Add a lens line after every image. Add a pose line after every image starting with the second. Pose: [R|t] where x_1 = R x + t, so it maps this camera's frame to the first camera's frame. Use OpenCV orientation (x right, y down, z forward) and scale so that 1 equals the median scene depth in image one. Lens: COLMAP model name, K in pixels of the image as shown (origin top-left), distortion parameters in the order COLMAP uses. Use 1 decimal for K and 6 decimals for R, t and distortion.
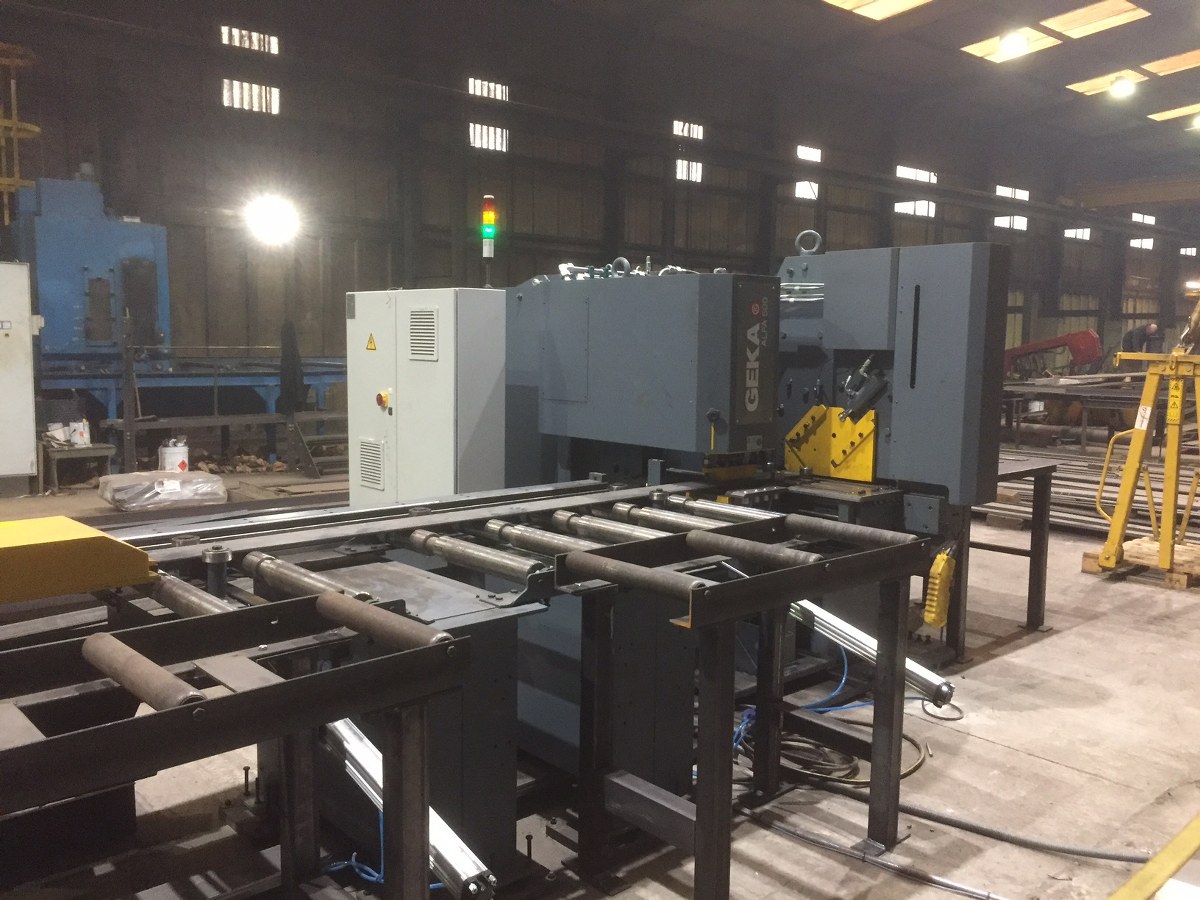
lens RADIAL K [[1036.2, 0, 590.4], [0, 1036.2, 458.4], [0, 0, 1]] dist [0.060417, -0.065607]
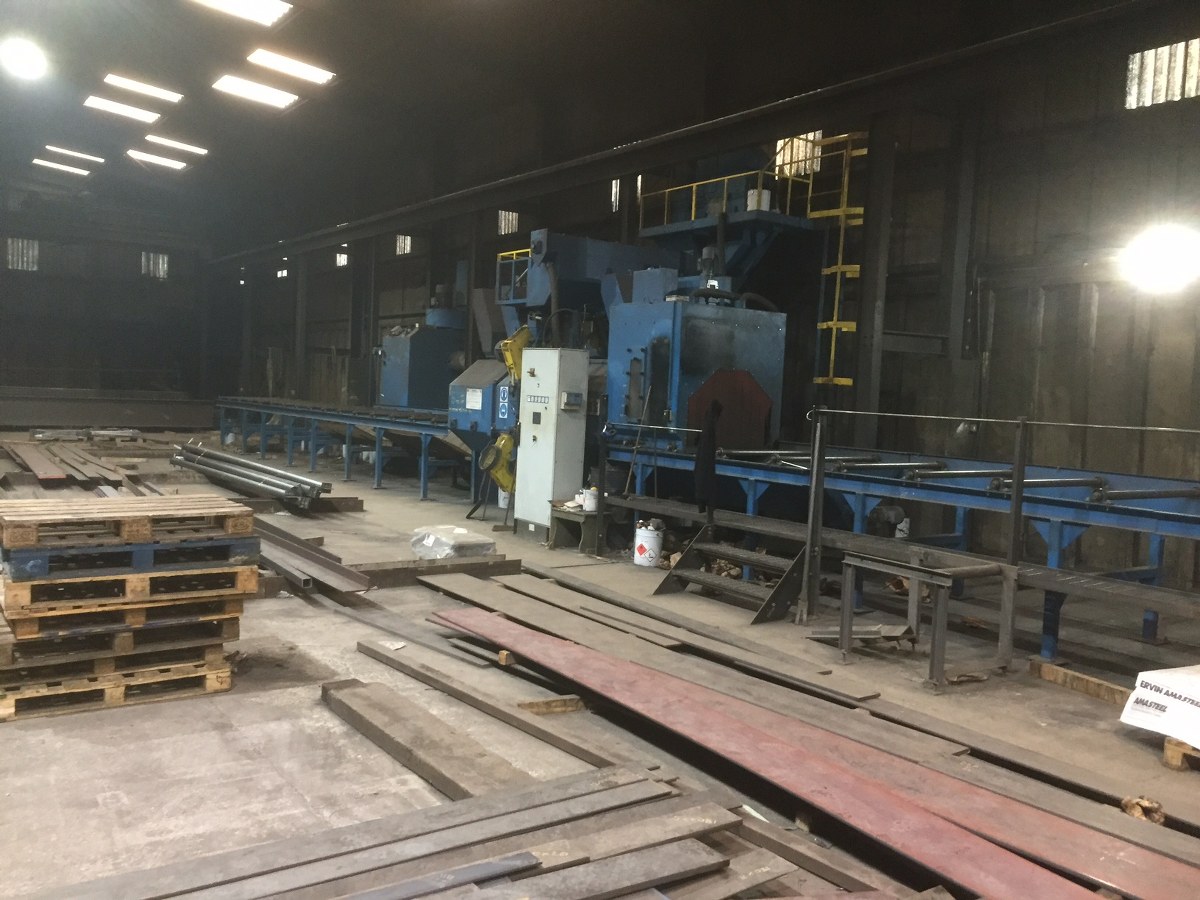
lens RADIAL K [[1036.2, 0, 593.2], [0, 1036.2, 441.5], [0, 0, 1]] dist [0.060417, -0.065607]
pose [[-0.100730, 0.036338, -0.994250, 0.566371], [-0.158978, 0.985904, 0.052140, -0.135834], [0.982130, 0.163315, -0.093533, 1.058344]]
